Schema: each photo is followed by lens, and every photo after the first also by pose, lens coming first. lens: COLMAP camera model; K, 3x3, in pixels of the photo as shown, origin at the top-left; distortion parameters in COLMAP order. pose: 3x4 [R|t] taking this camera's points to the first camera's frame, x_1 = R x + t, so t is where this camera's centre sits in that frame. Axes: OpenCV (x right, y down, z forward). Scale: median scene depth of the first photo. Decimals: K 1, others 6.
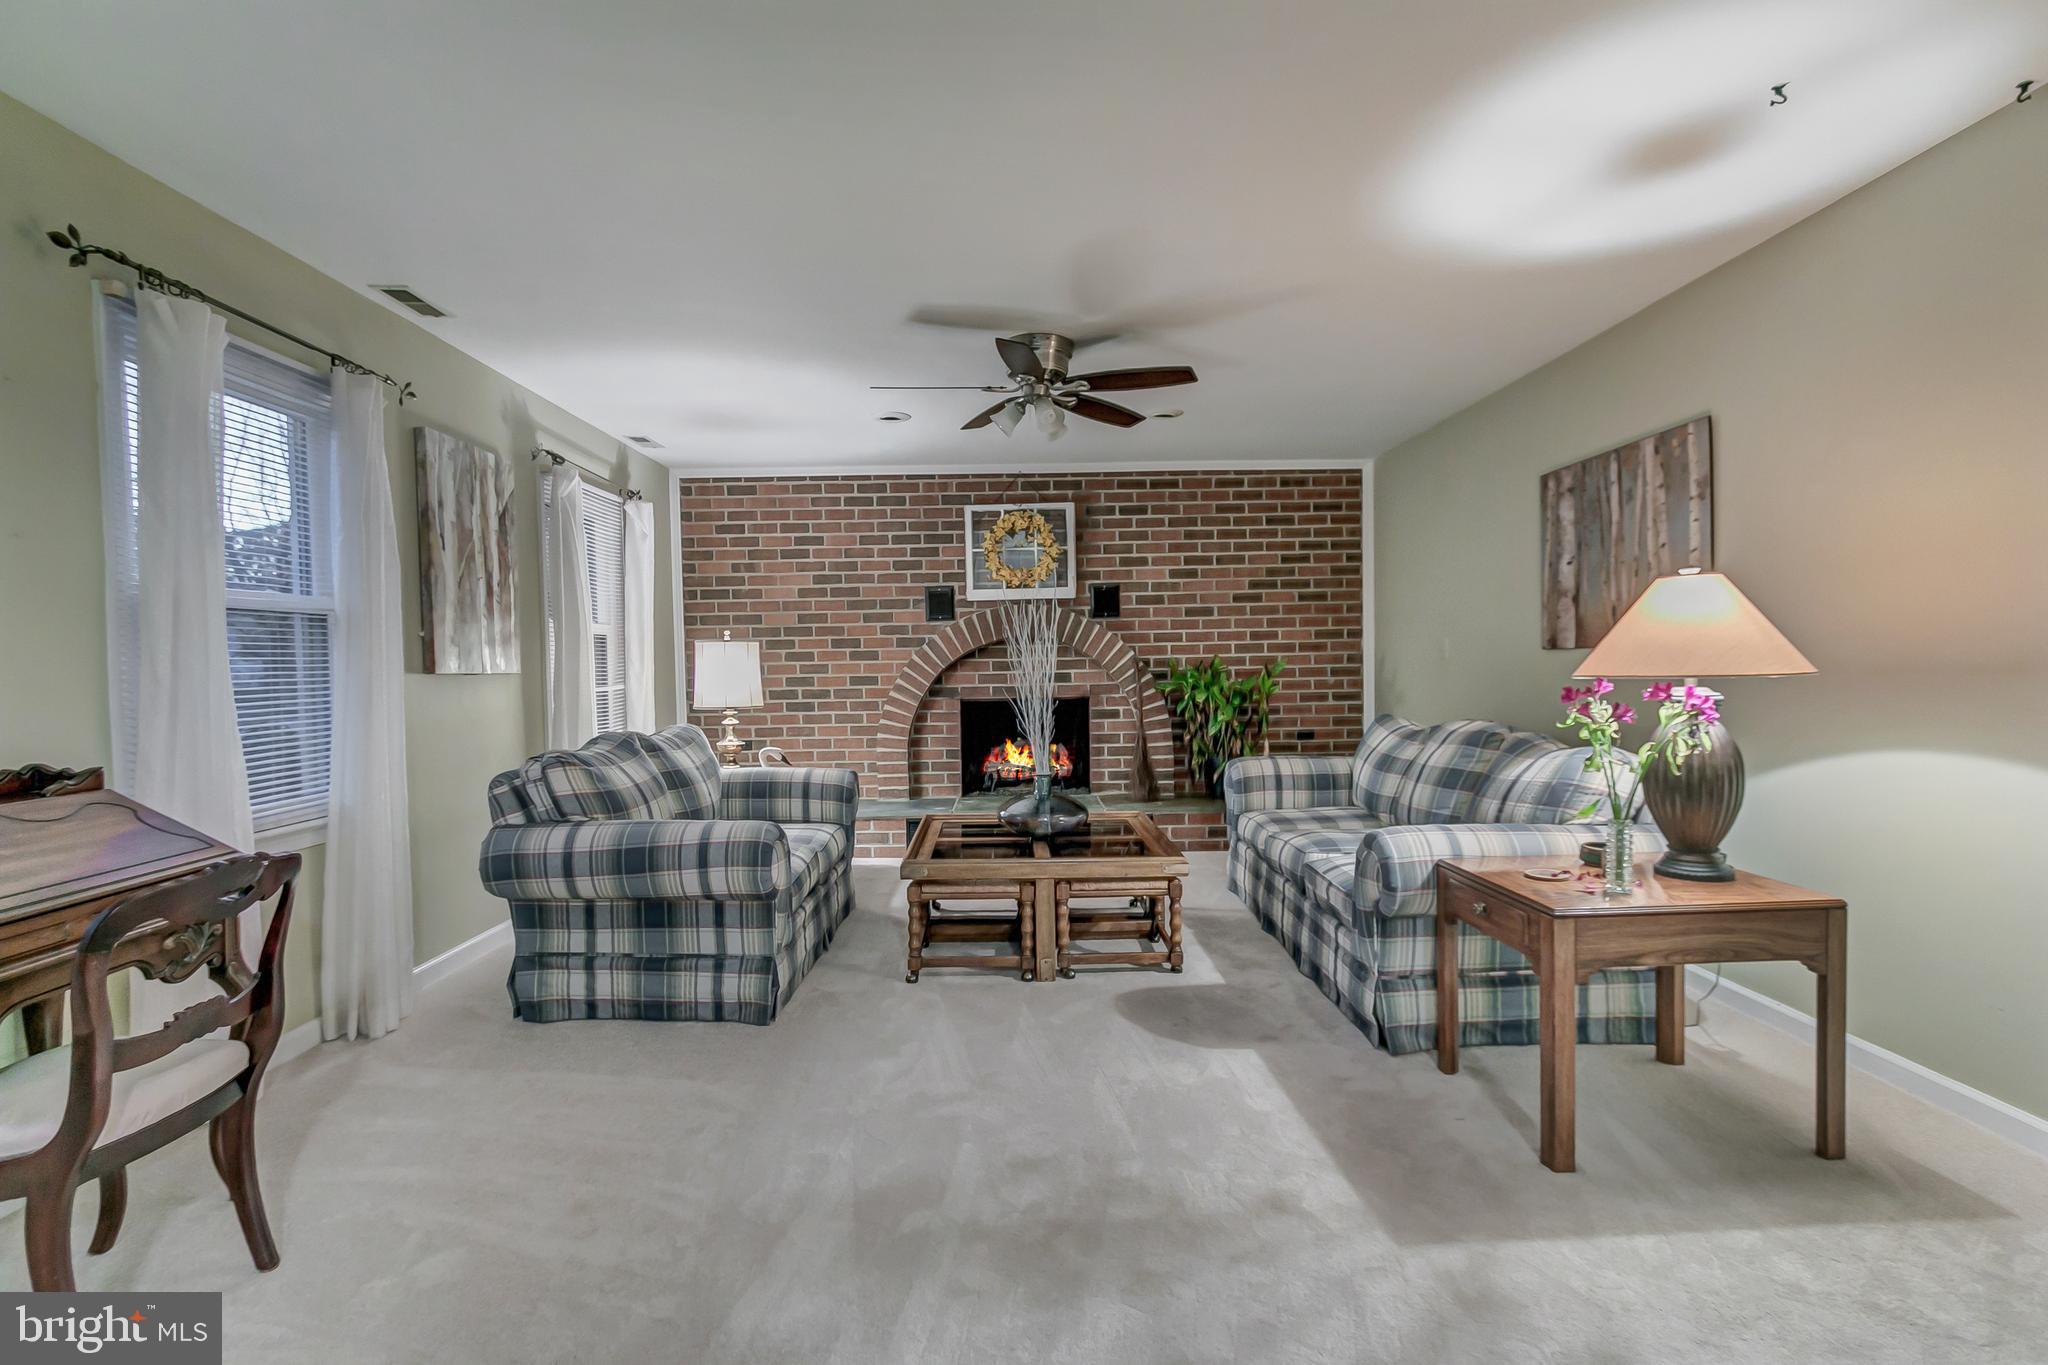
lens RADIAL K [[942.3, 0, 1024.0], [0, 942.3, 682.5], [0, 0, 1]] dist [-0.003024, -0.000842]
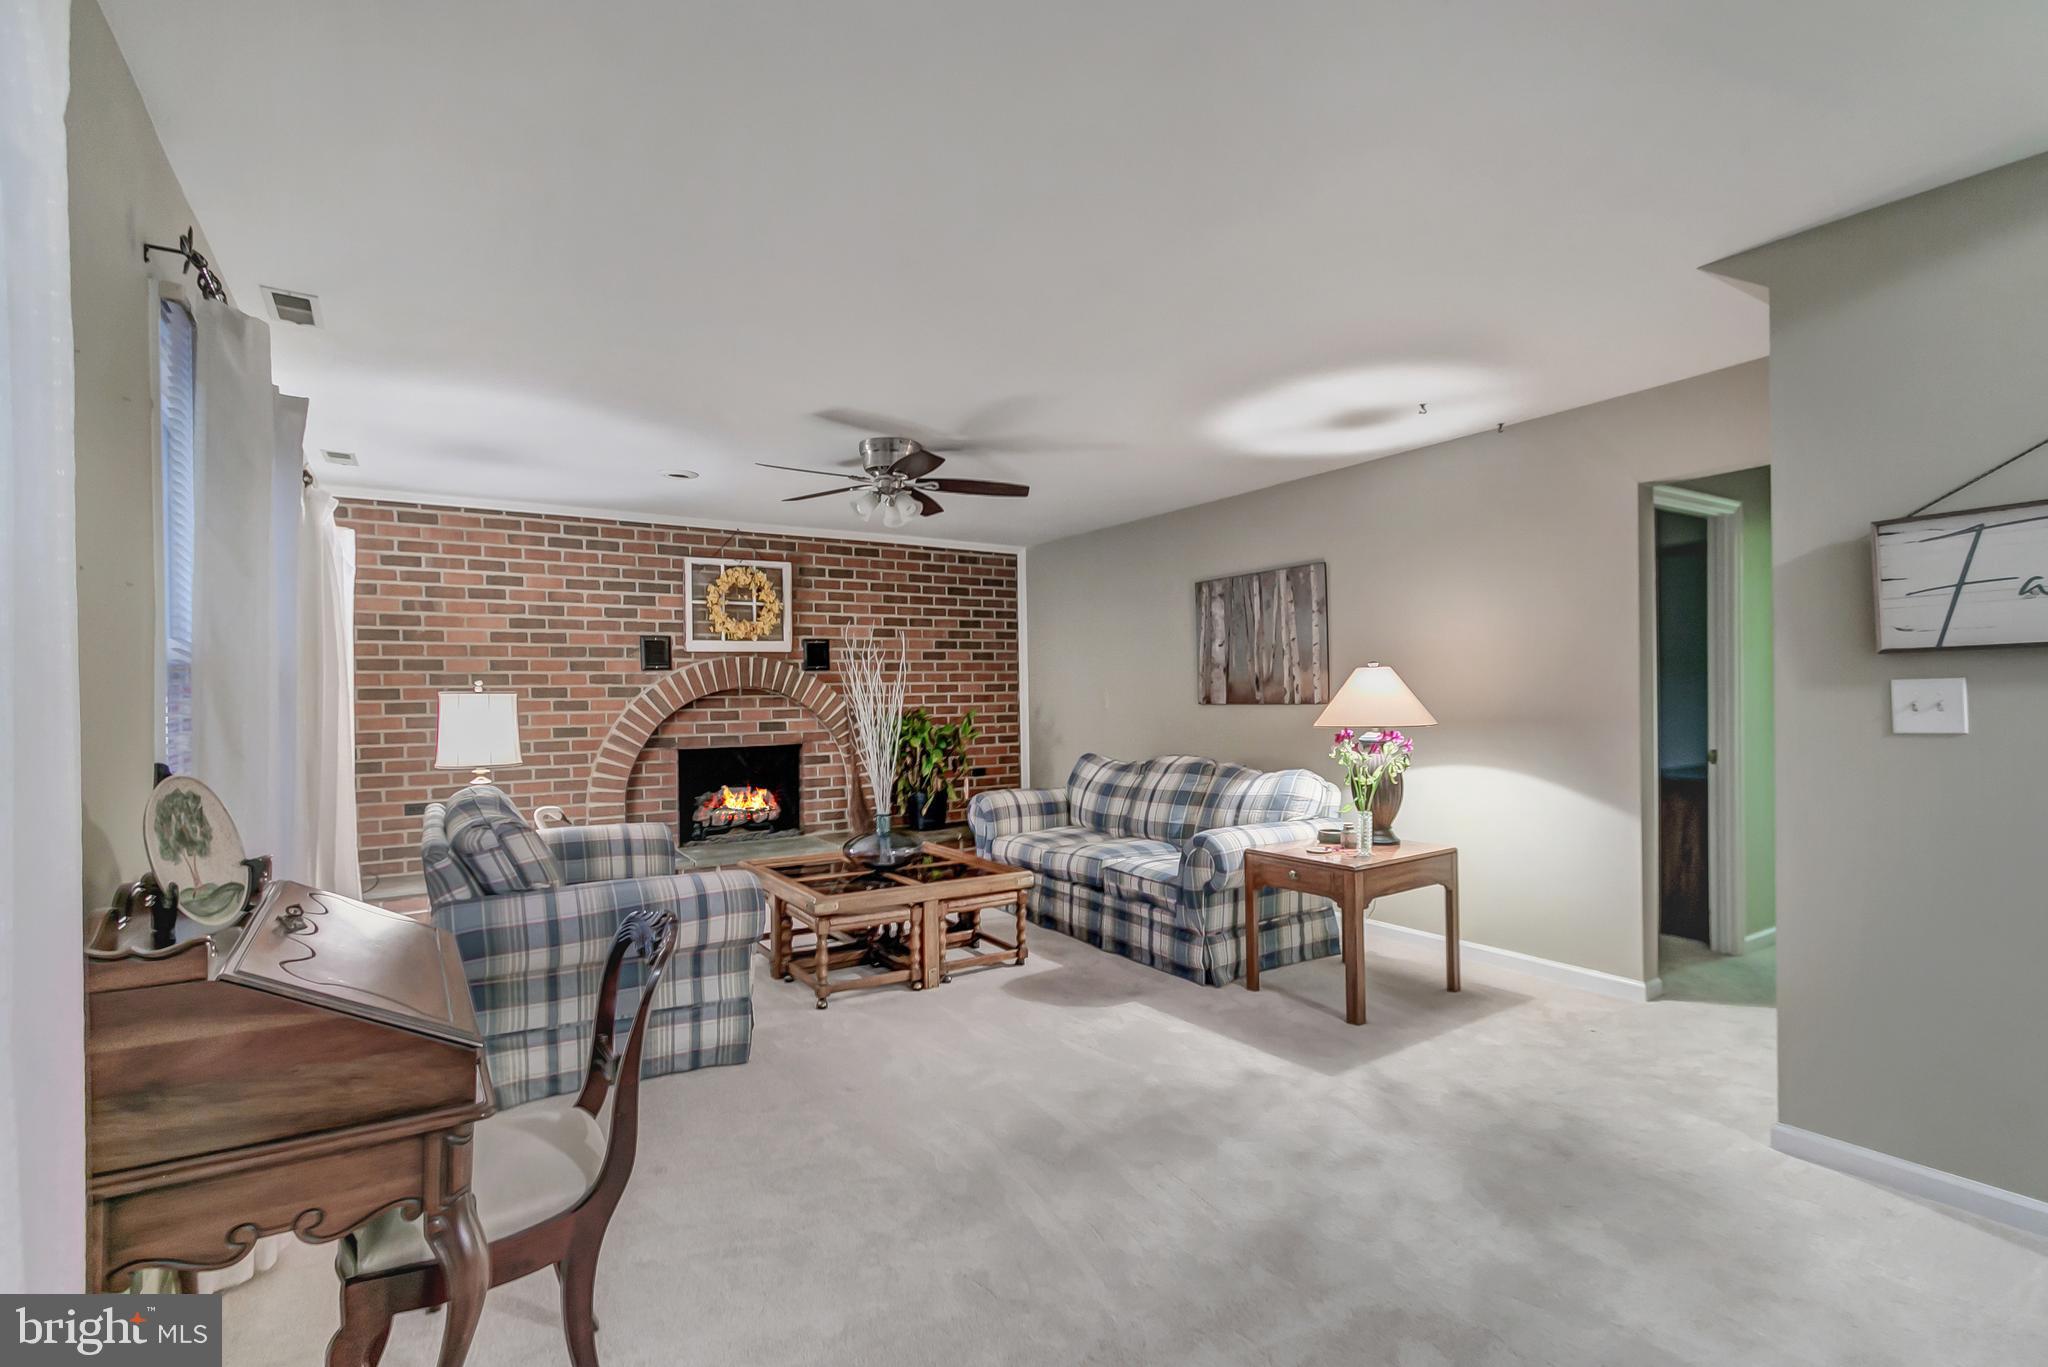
lens RADIAL K [[942.3, 0, 1024.0], [0, 942.3, 683.5], [0, 0, 1]] dist [-0.003024, -0.000842]
pose [[0.845491, 0.011527, 0.533865, -0.292177], [0.010463, 0.999217, -0.038145, -0.010155], [-0.533887, 0.037837, 0.844709, -0.041256]]
